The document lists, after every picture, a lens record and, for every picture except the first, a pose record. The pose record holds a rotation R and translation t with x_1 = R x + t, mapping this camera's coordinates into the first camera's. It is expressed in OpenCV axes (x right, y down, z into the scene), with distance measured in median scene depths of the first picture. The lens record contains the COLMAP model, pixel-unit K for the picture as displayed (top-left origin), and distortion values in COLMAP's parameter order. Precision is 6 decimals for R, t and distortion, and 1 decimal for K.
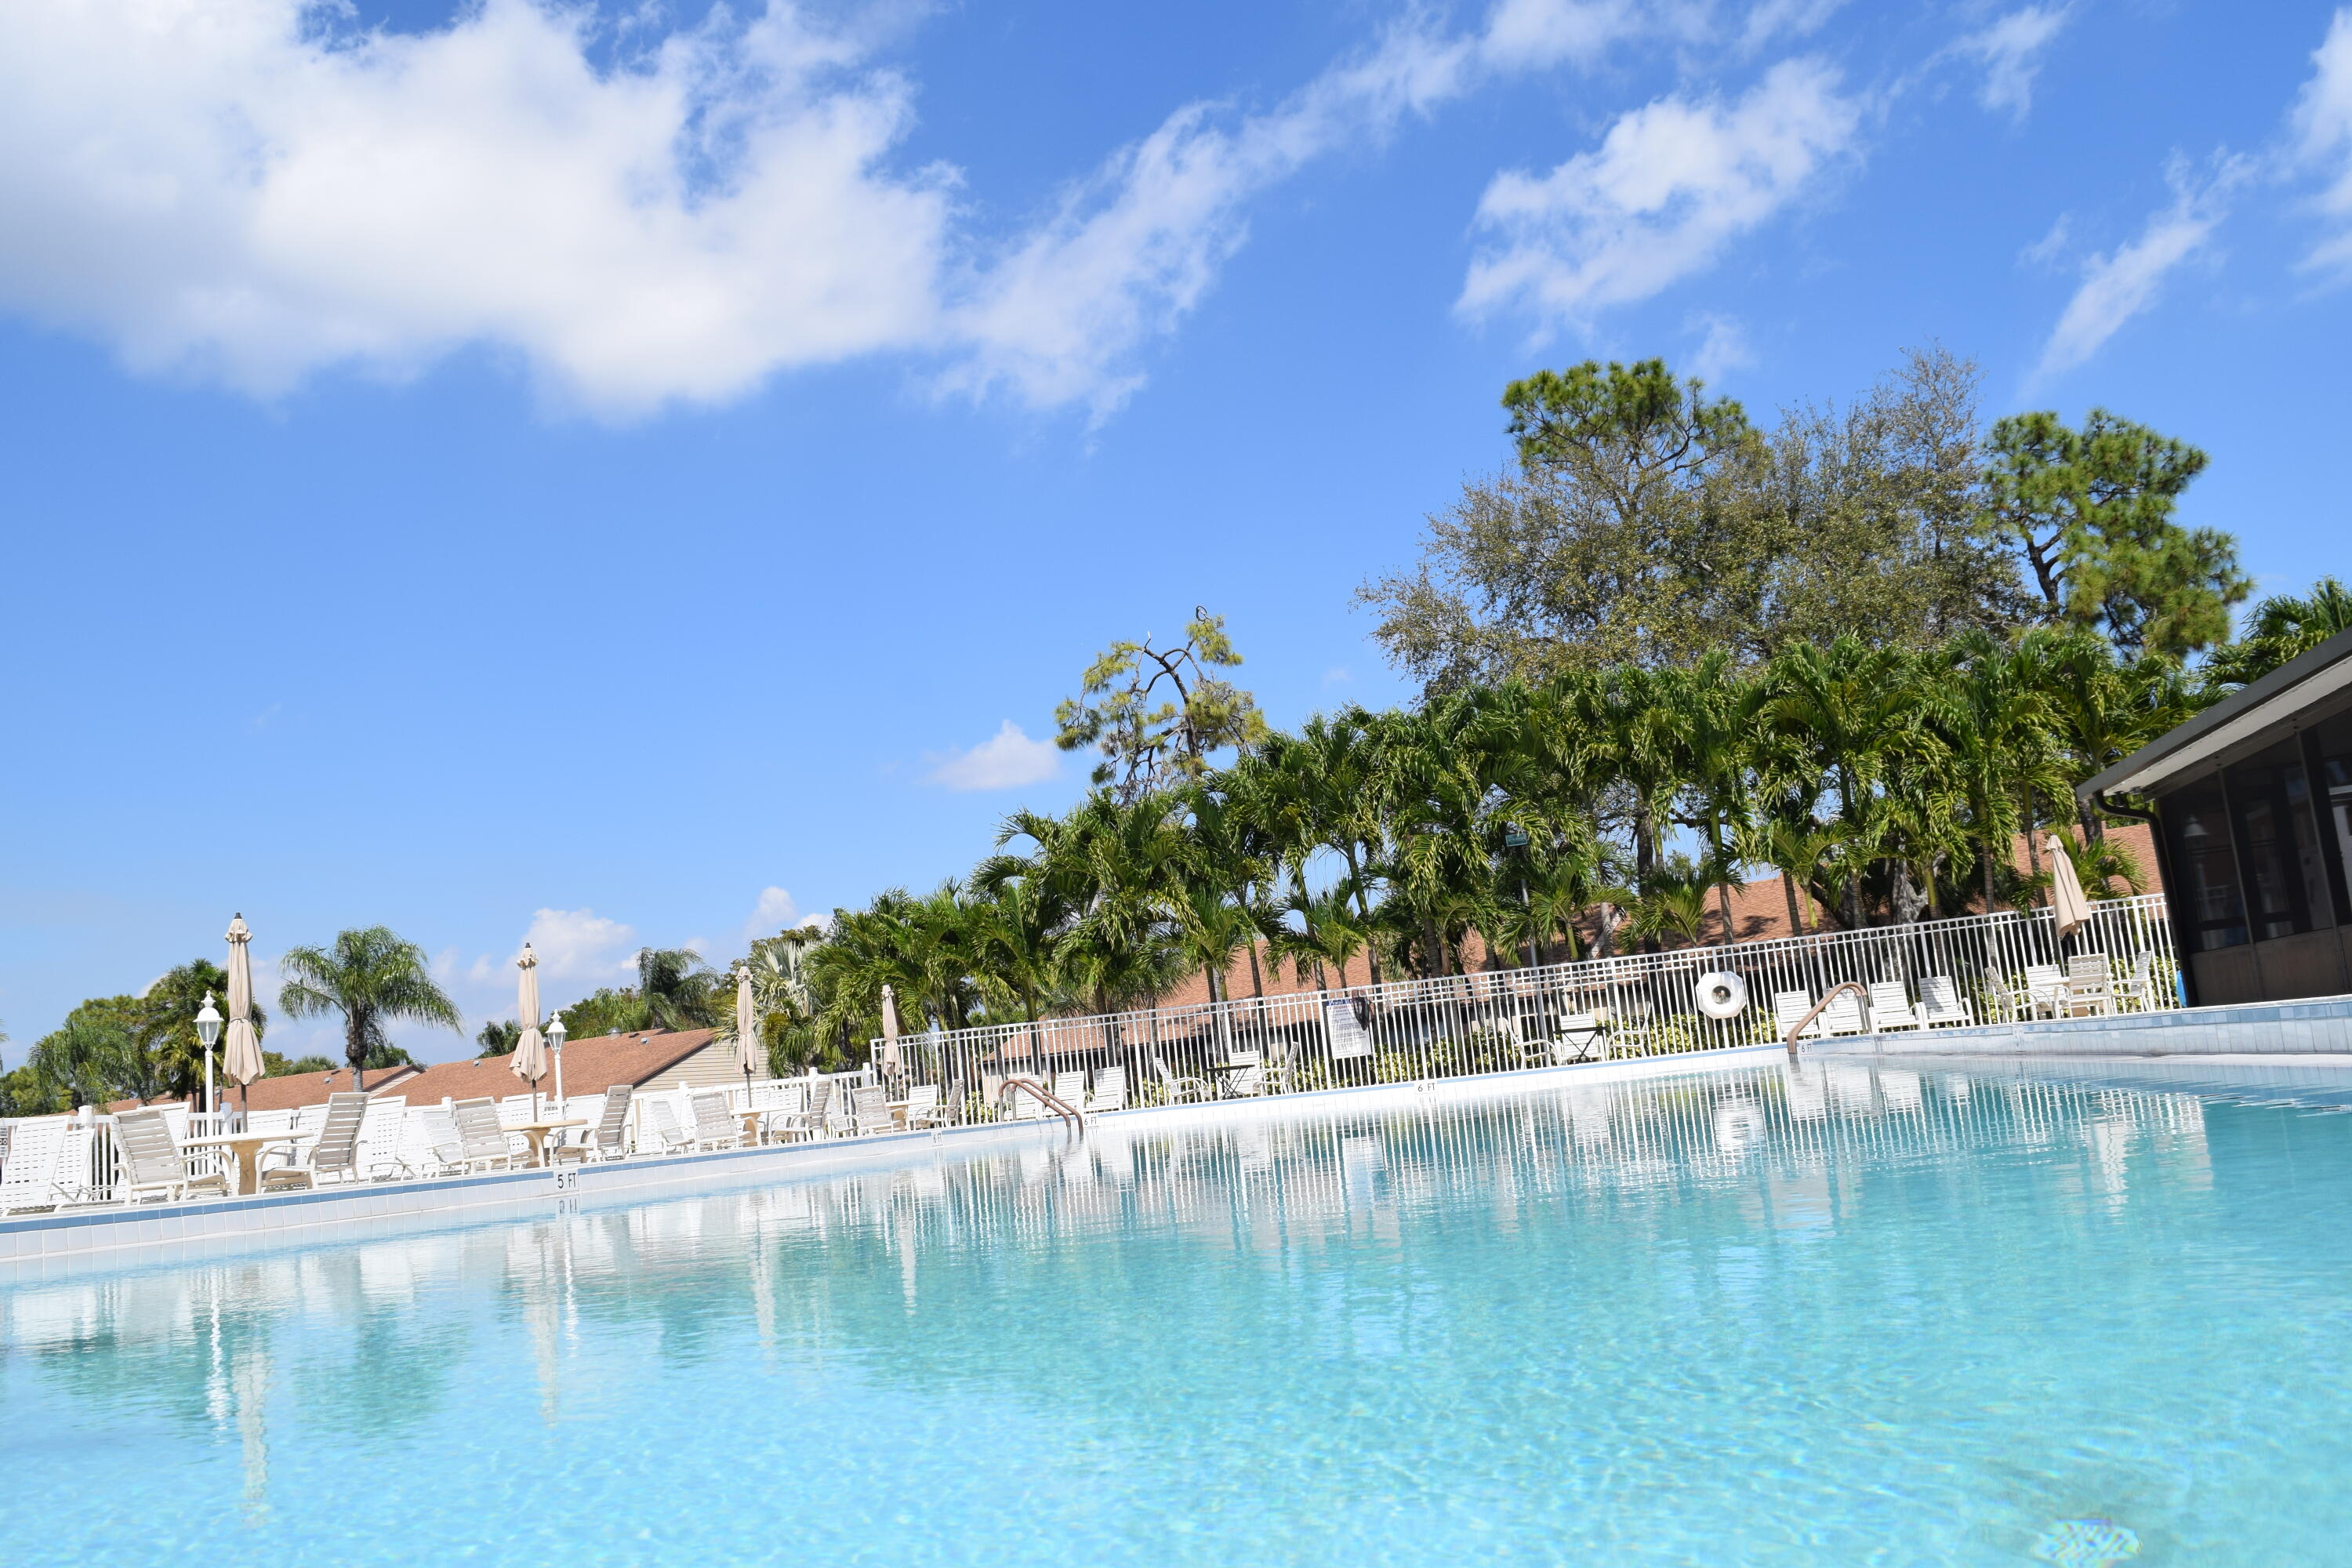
lens RADIAL K [[1852.6, 0, 1174.2], [0, 1852.6, 807.2], [0, 0, 1]] dist [-0.102234, 0.033148]
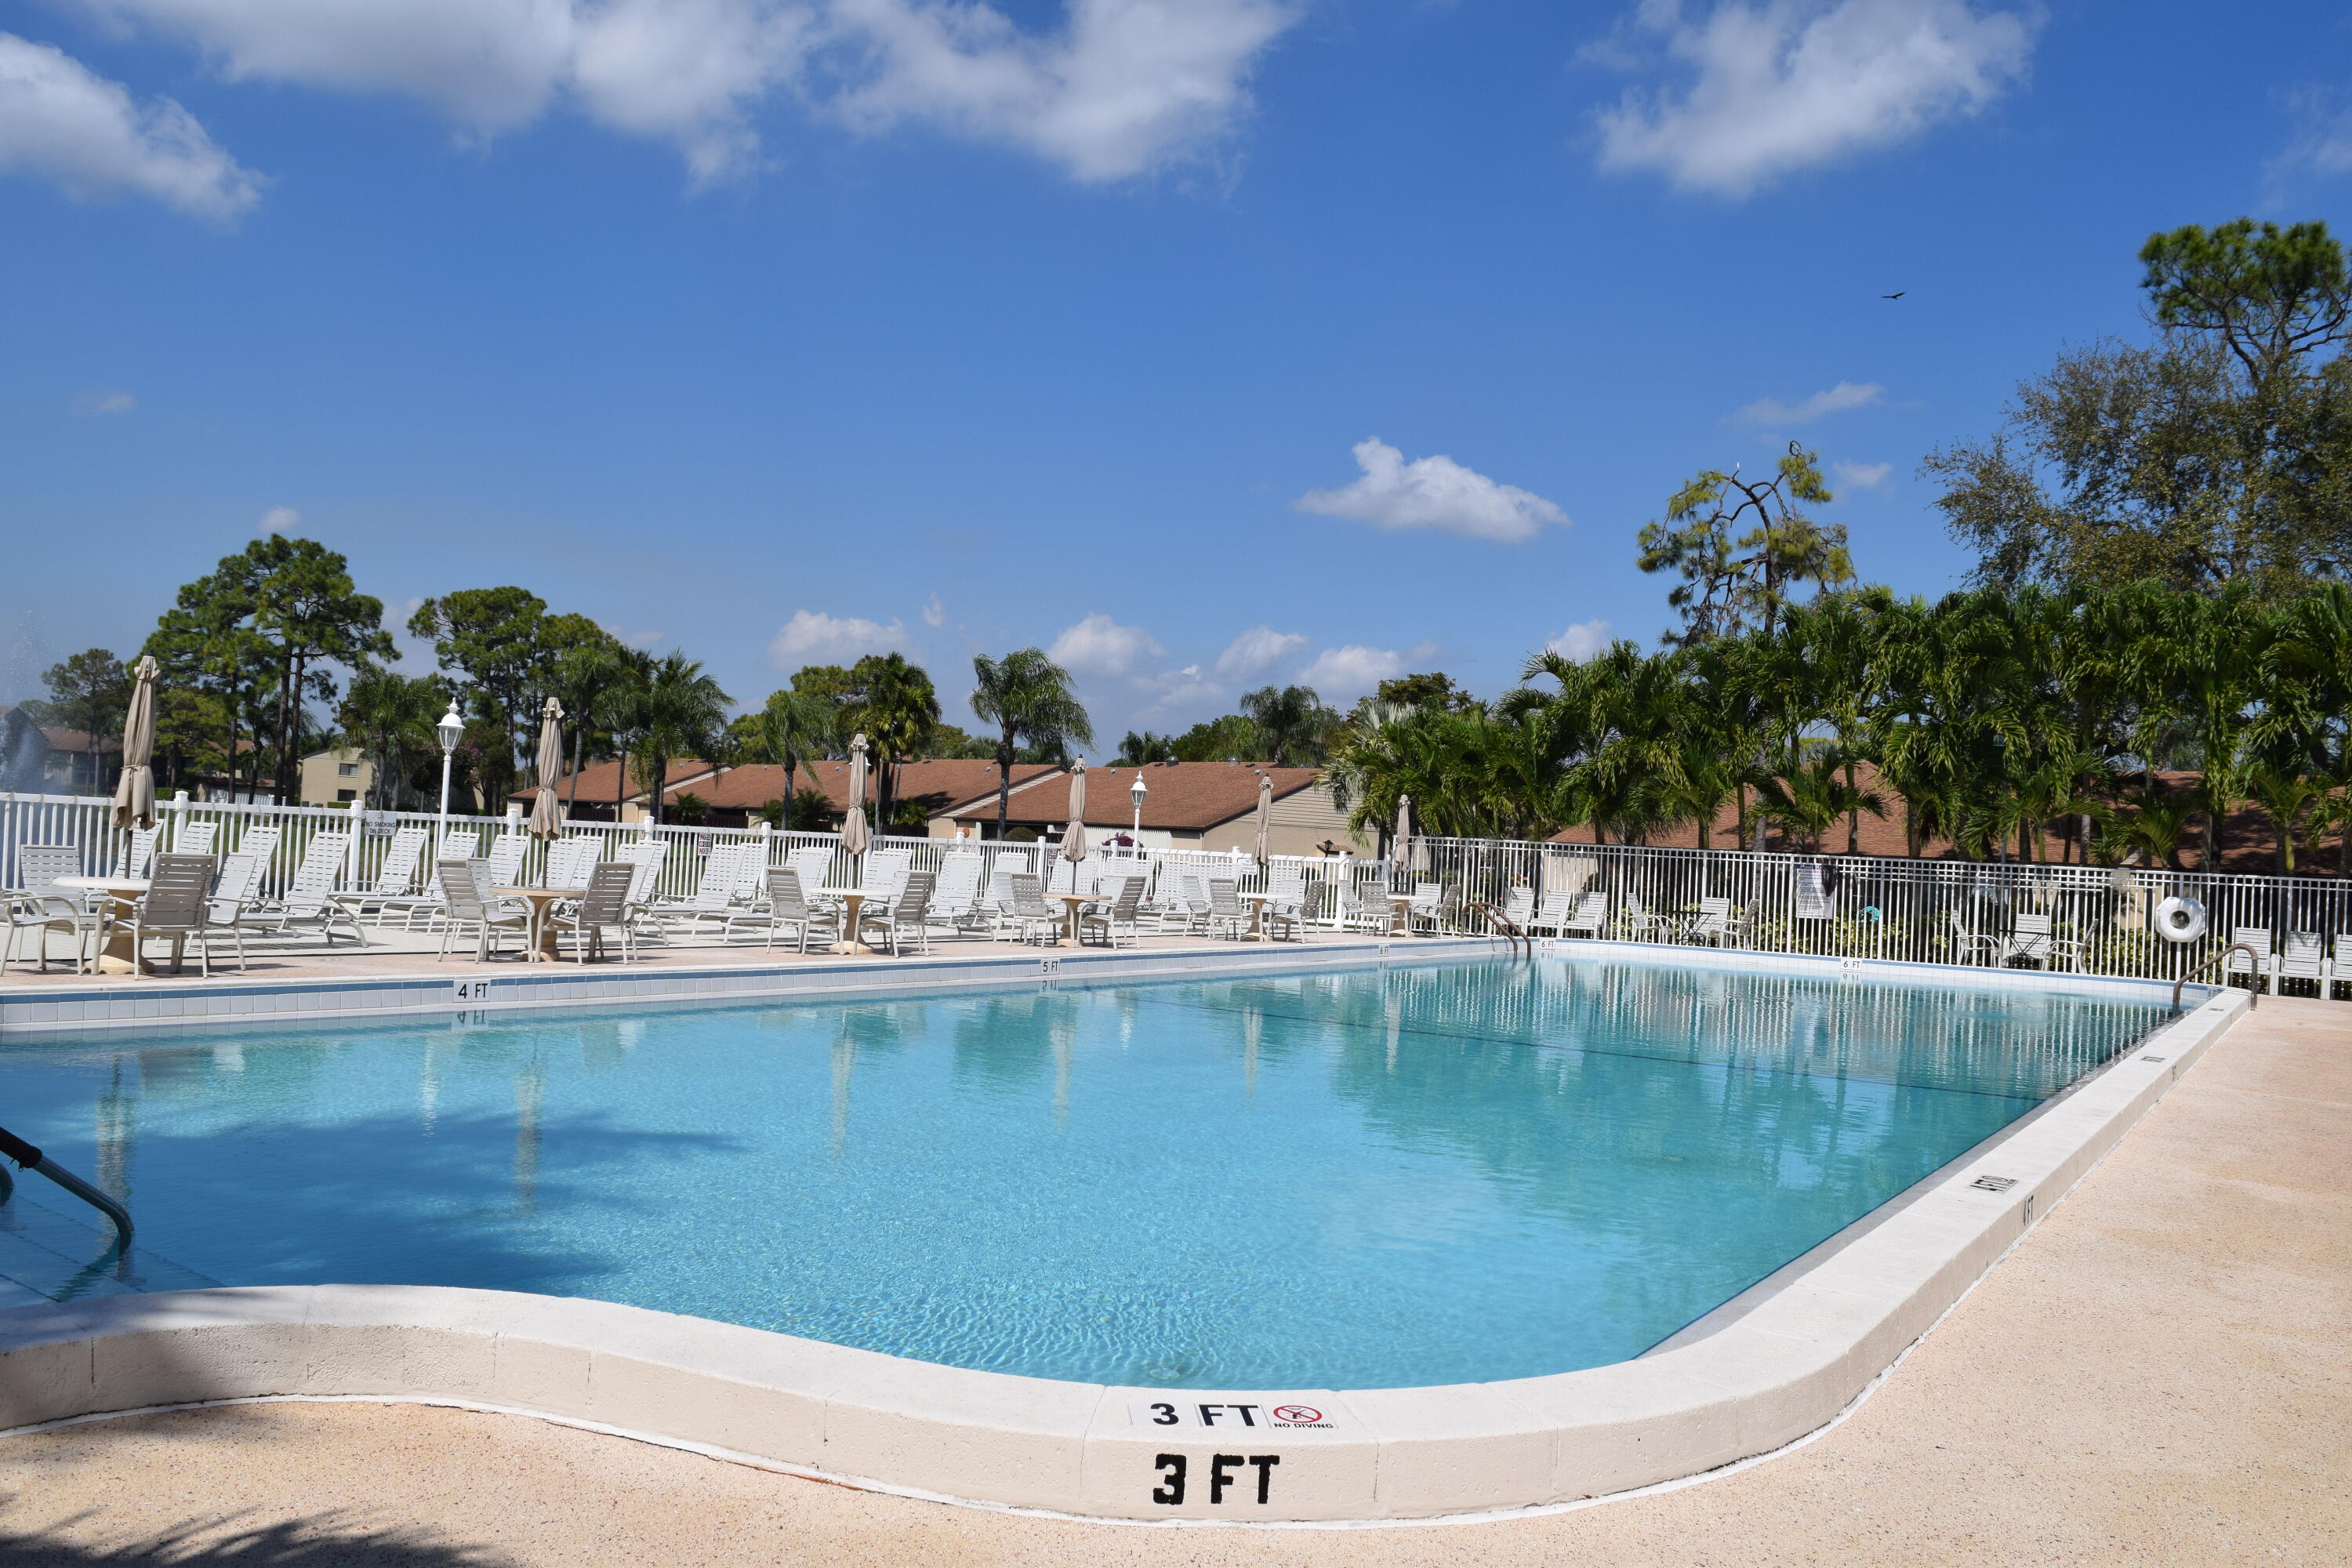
lens RADIAL K [[1852.6, 0, 1169.7], [0, 1852.6, 807.5], [0, 0, 1]] dist [-0.102234, 0.033148]
pose [[0.931424, 0.139211, -0.336259, 0.073855], [-0.088543, 0.982869, 0.161644, -0.053060], [0.353001, -0.120786, 0.927794, -0.093755]]
